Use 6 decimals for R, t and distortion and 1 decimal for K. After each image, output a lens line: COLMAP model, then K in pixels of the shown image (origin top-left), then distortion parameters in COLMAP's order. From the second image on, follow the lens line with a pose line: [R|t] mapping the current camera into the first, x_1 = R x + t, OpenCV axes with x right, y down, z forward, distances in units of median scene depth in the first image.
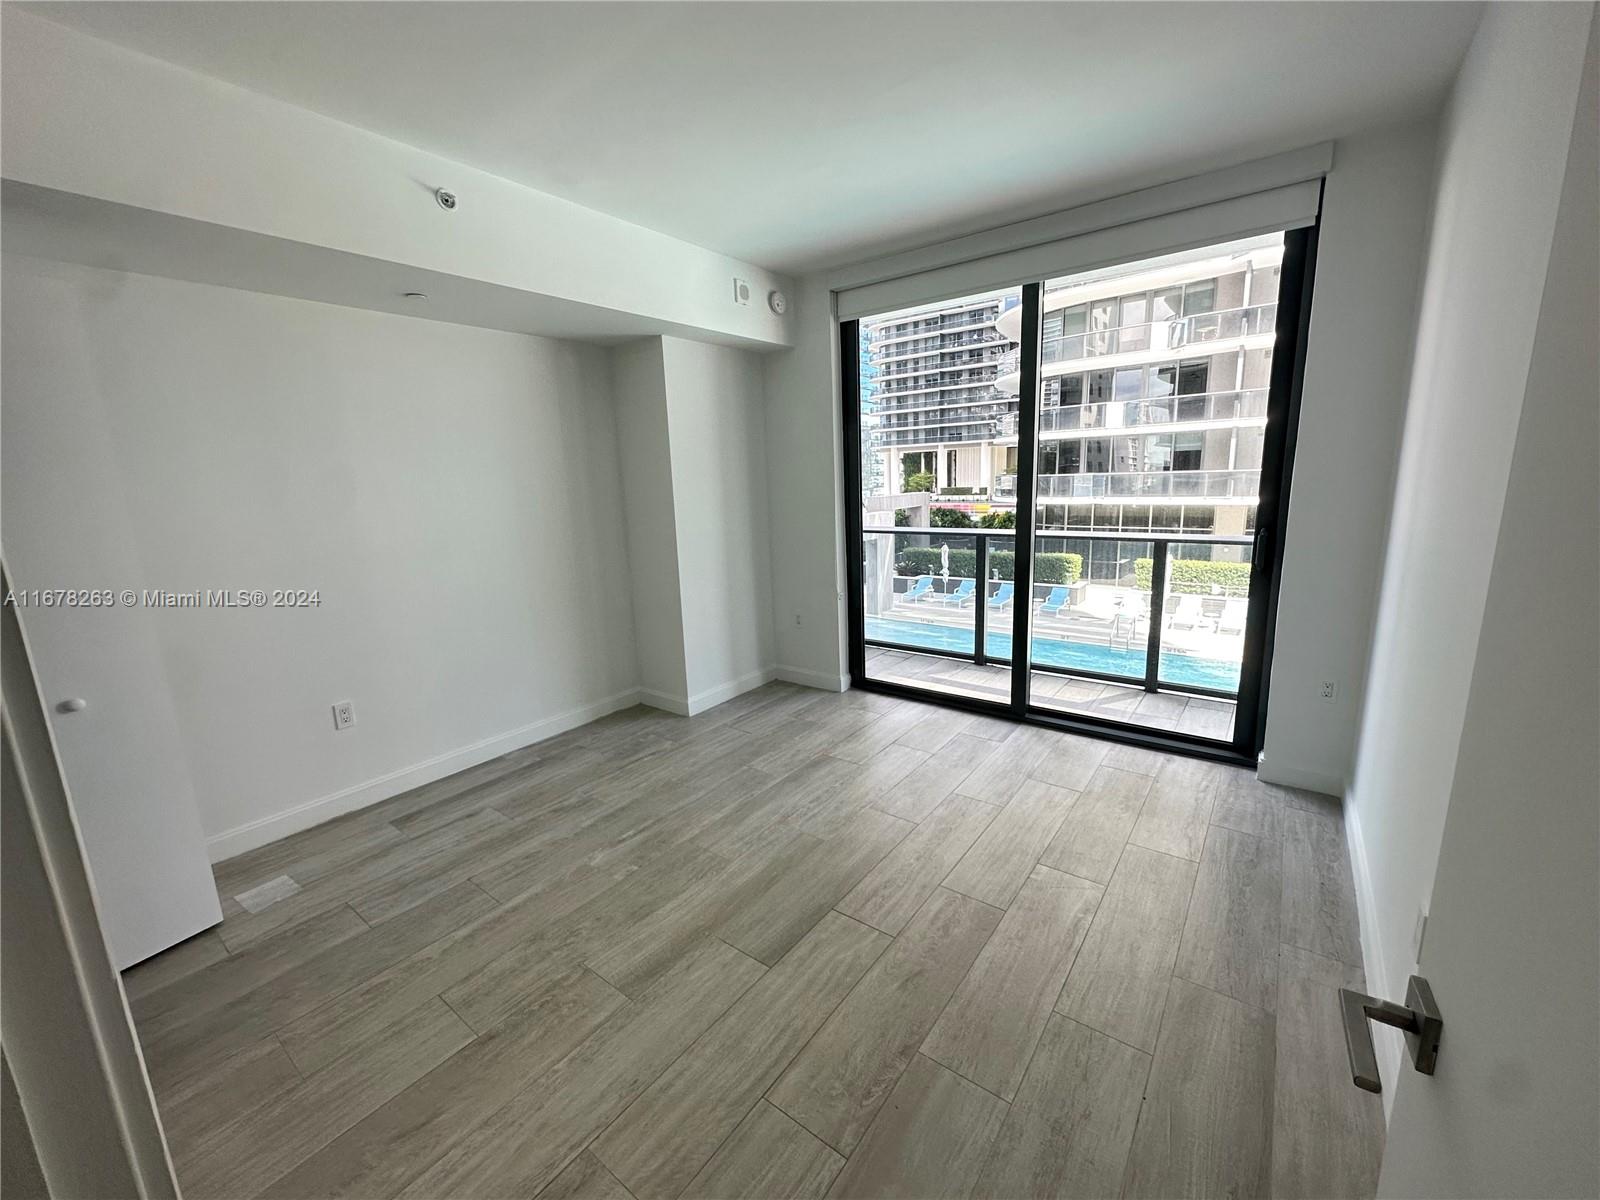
lens RADIAL K [[641.9, 0, 796.2], [0, 641.9, 598.3], [0, 0, 1]] dist [-0.002415, -0.000125]
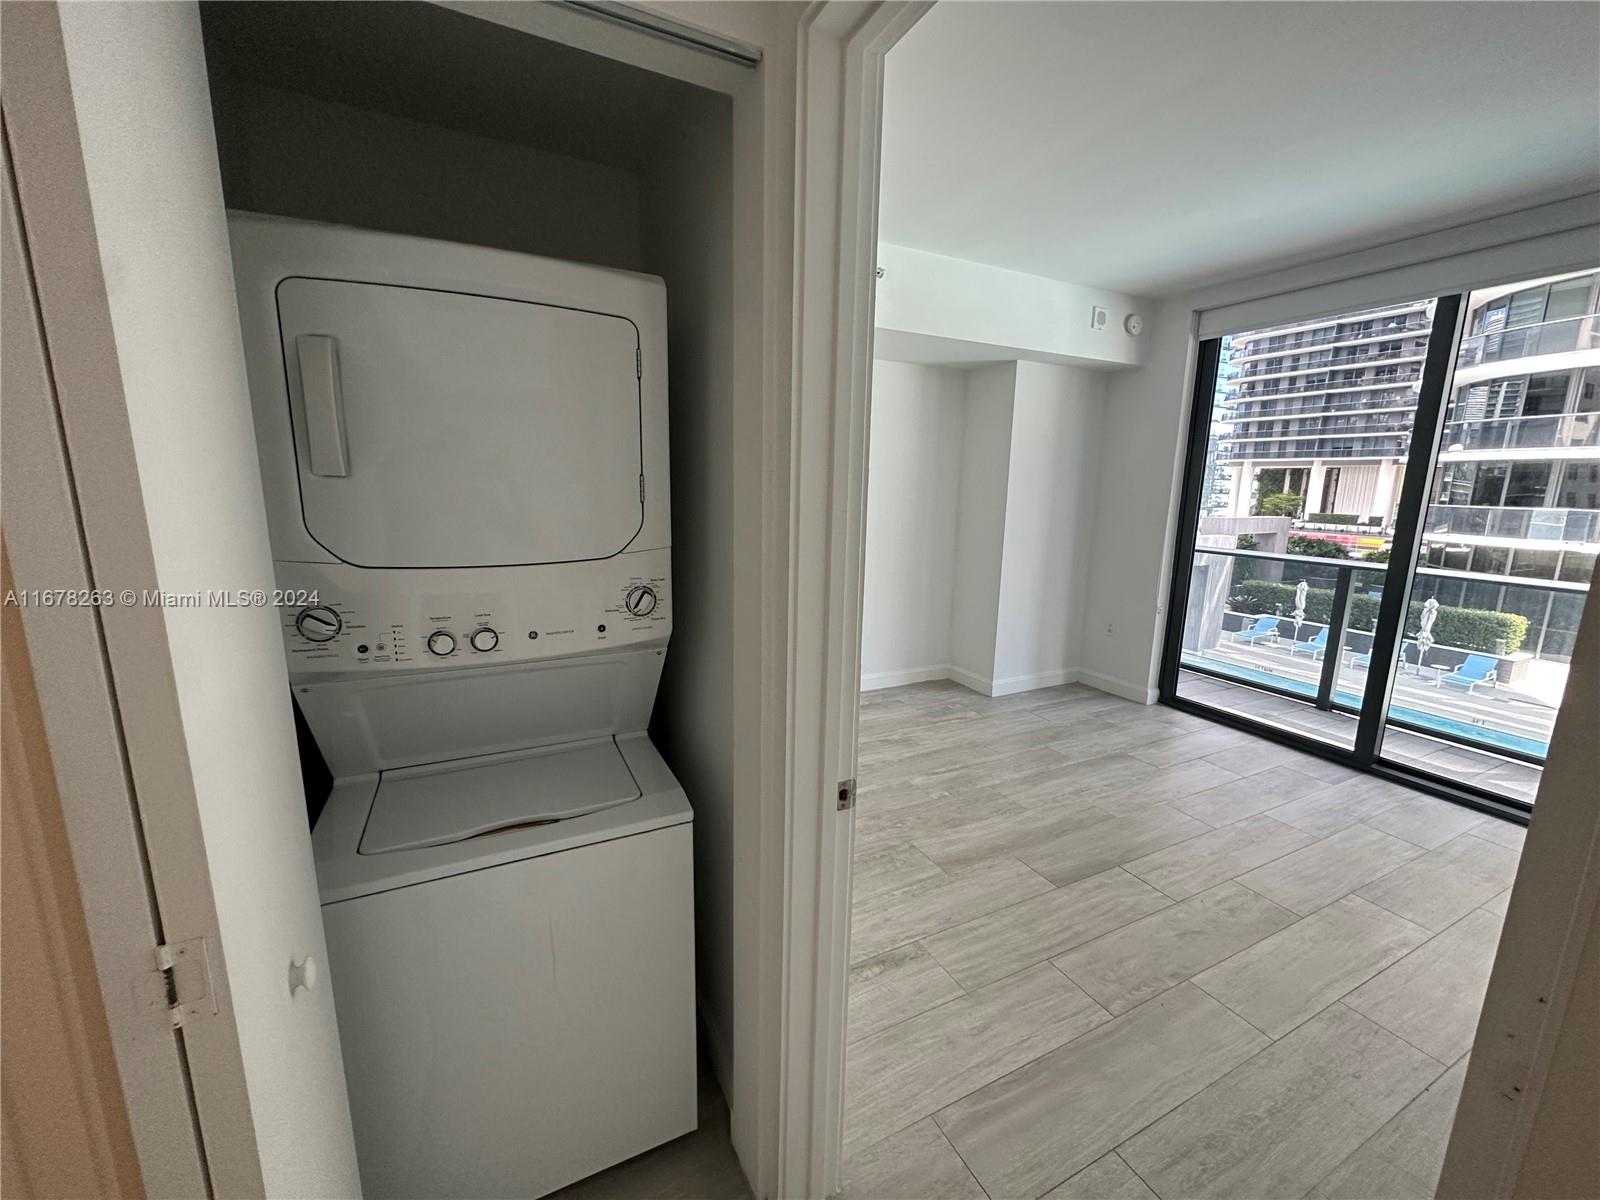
lens RADIAL K [[641.9, 0, 796.2], [0, 641.9, 598.3], [0, 0, 1]] dist [-0.002415, -0.000125]
pose [[0.896796, 0.131688, -0.422393, -0.020587], [-0.133609, 0.990714, 0.025202, 0.028969], [0.421790, 0.033834, 0.906062, -0.158308]]
